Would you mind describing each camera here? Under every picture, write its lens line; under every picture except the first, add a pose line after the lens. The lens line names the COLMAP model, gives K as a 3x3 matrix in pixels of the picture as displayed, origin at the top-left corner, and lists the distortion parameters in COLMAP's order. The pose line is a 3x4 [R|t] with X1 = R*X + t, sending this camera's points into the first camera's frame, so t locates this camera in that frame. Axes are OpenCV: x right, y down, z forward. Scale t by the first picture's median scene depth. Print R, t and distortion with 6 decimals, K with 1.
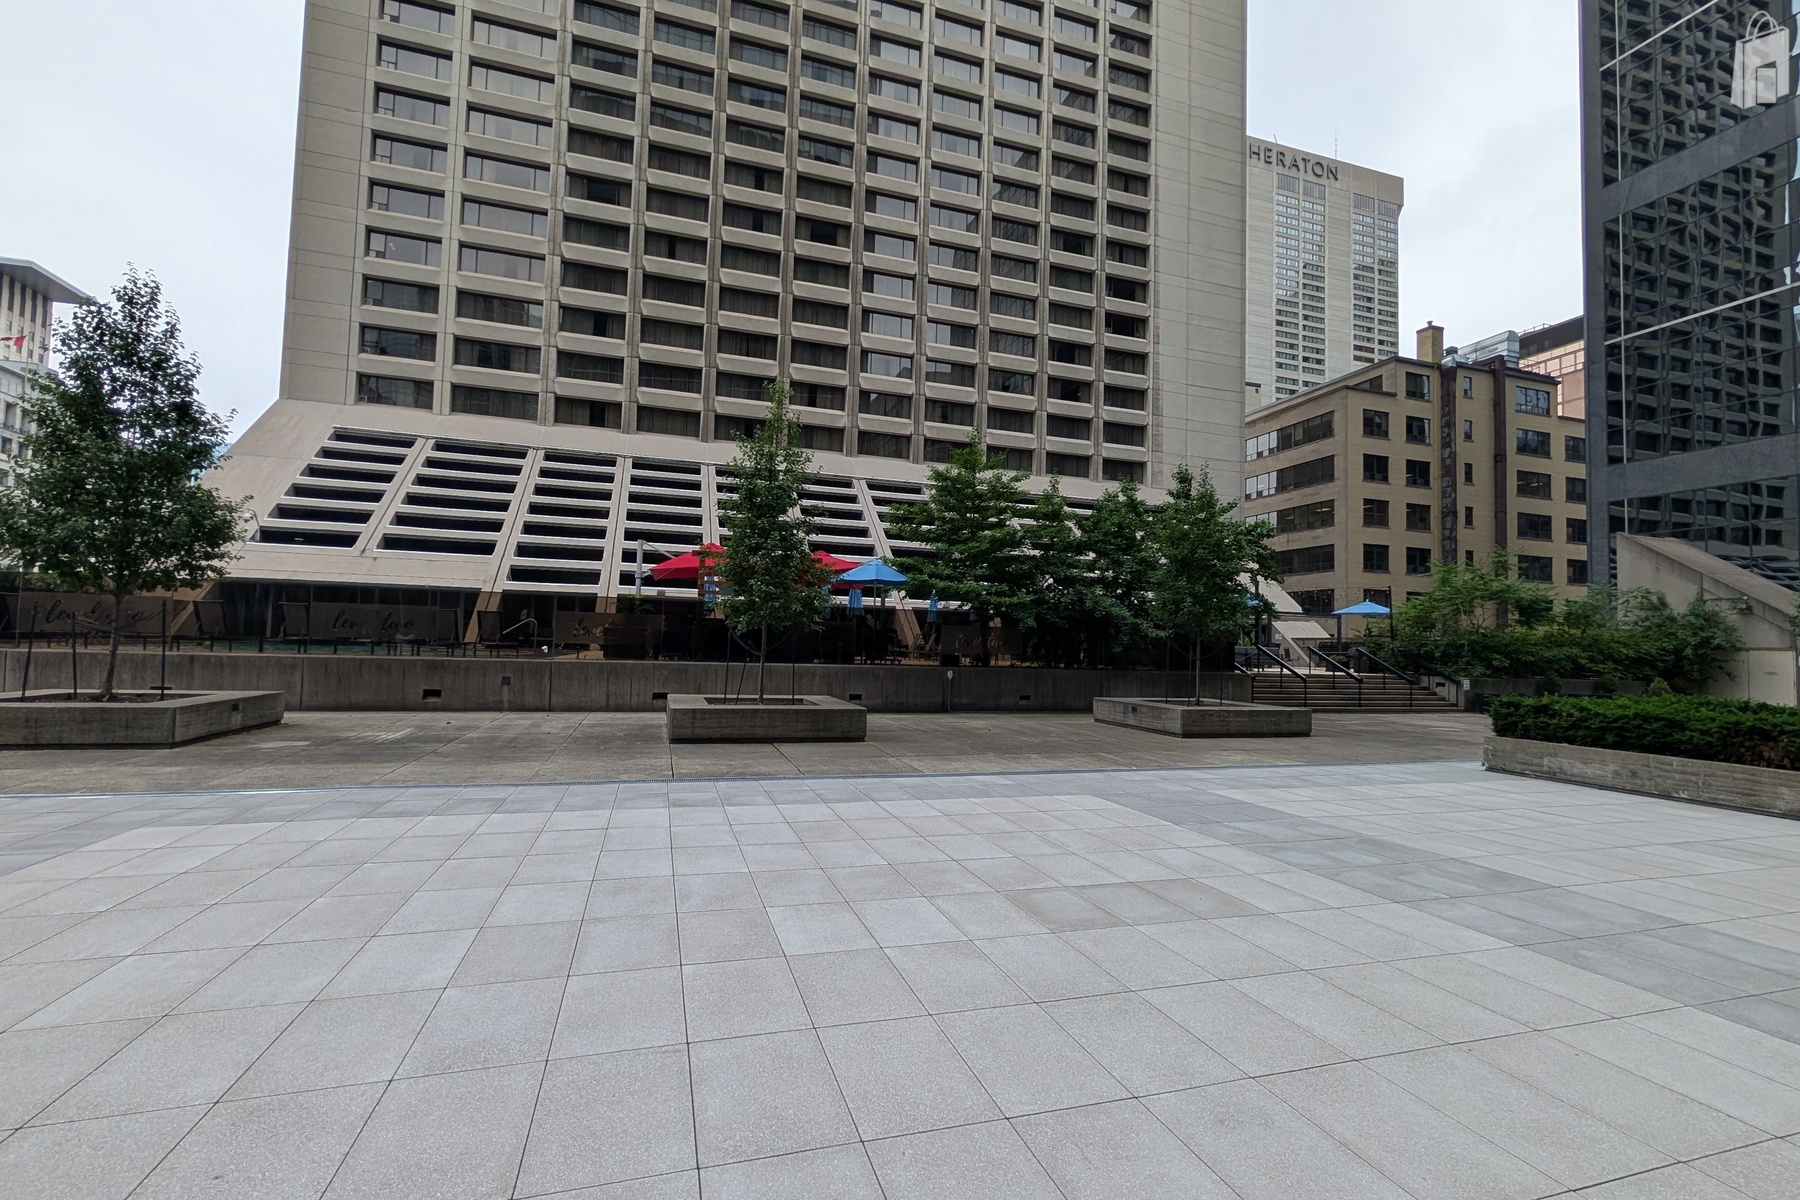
lens RADIAL K [[772.3, 0, 892.1], [0, 772.3, 599.3], [0, 0, 1]] dist [0.003395, 0.000017]
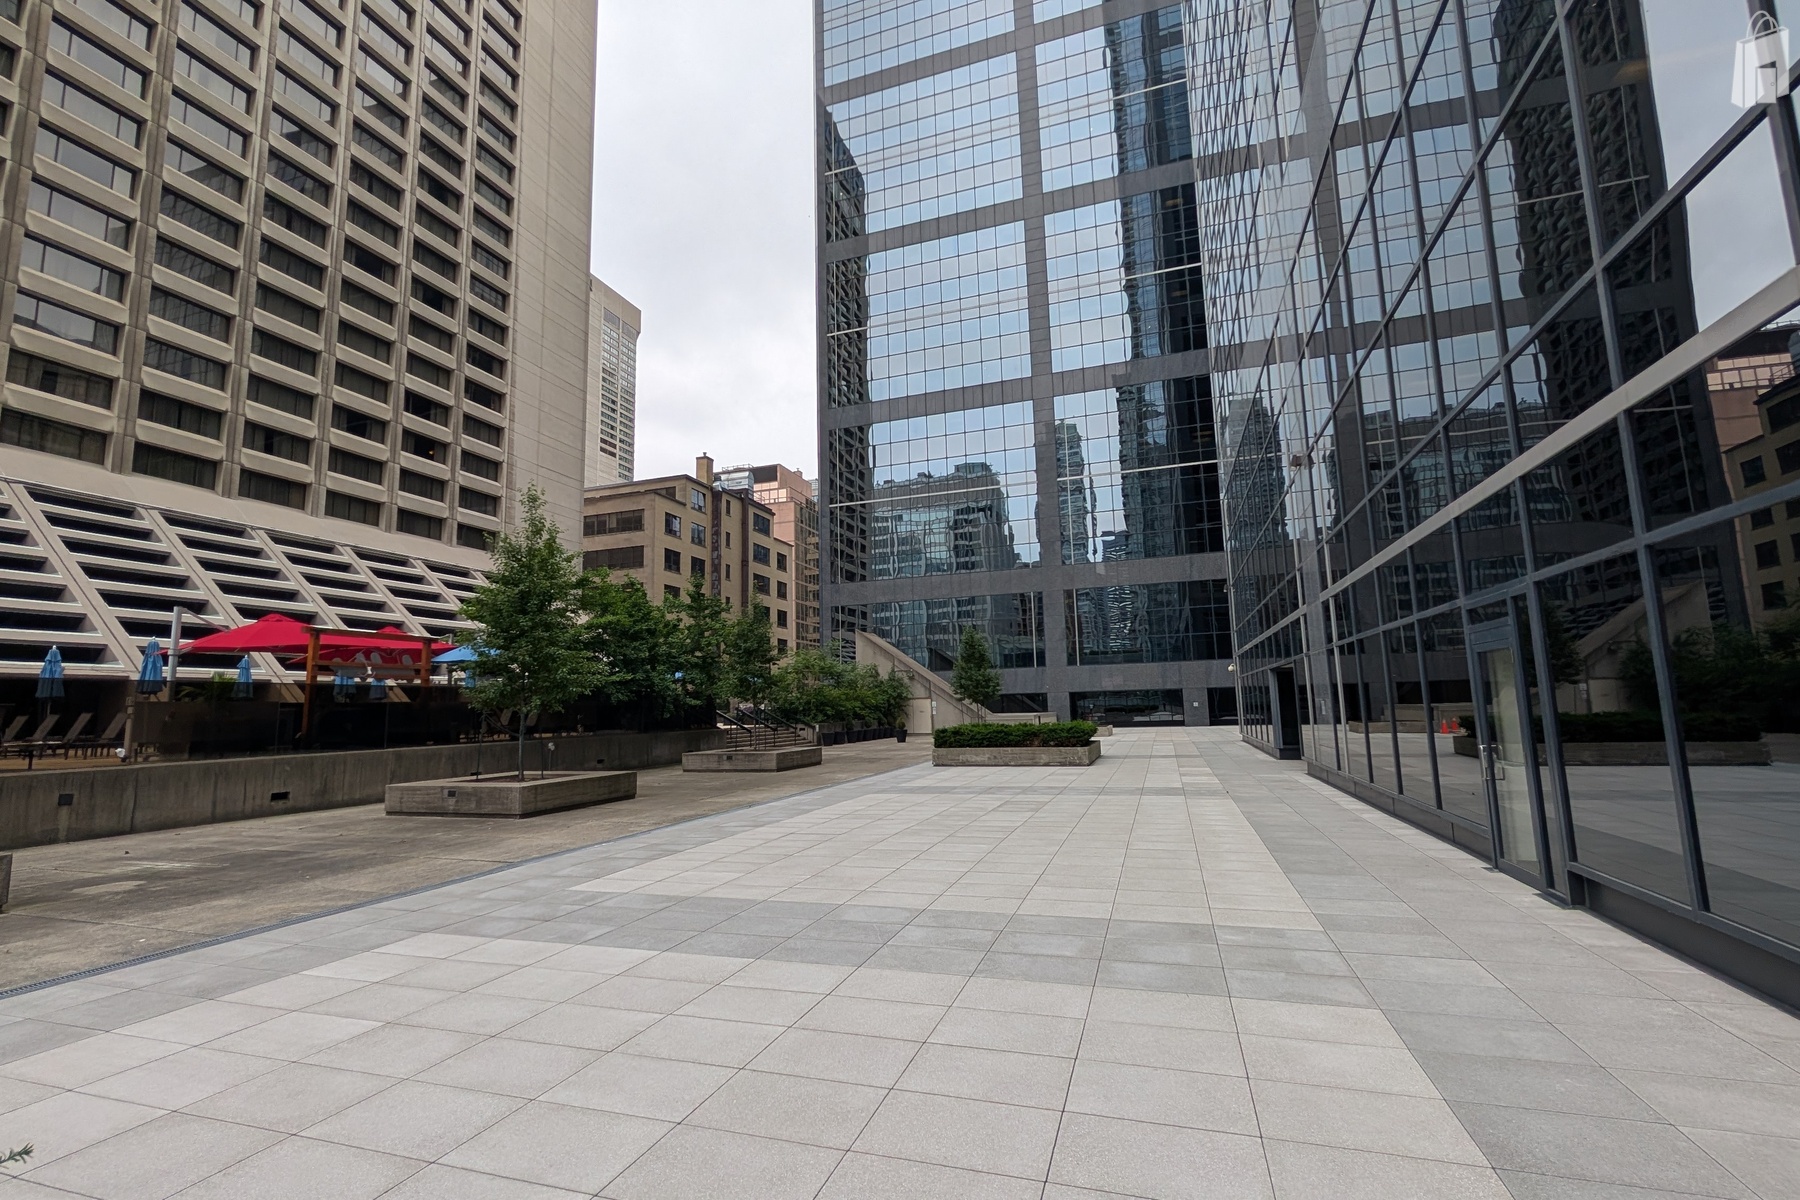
lens RADIAL K [[772.3, 0, 898.2], [0, 772.3, 611.9], [0, 0, 1]] dist [0.003395, 0.000017]
pose [[0.588520, 0.057437, 0.806440, -0.183258], [-0.011732, 0.997975, -0.062517, -0.012349], [-0.808397, 0.027331, 0.588002, -0.035851]]
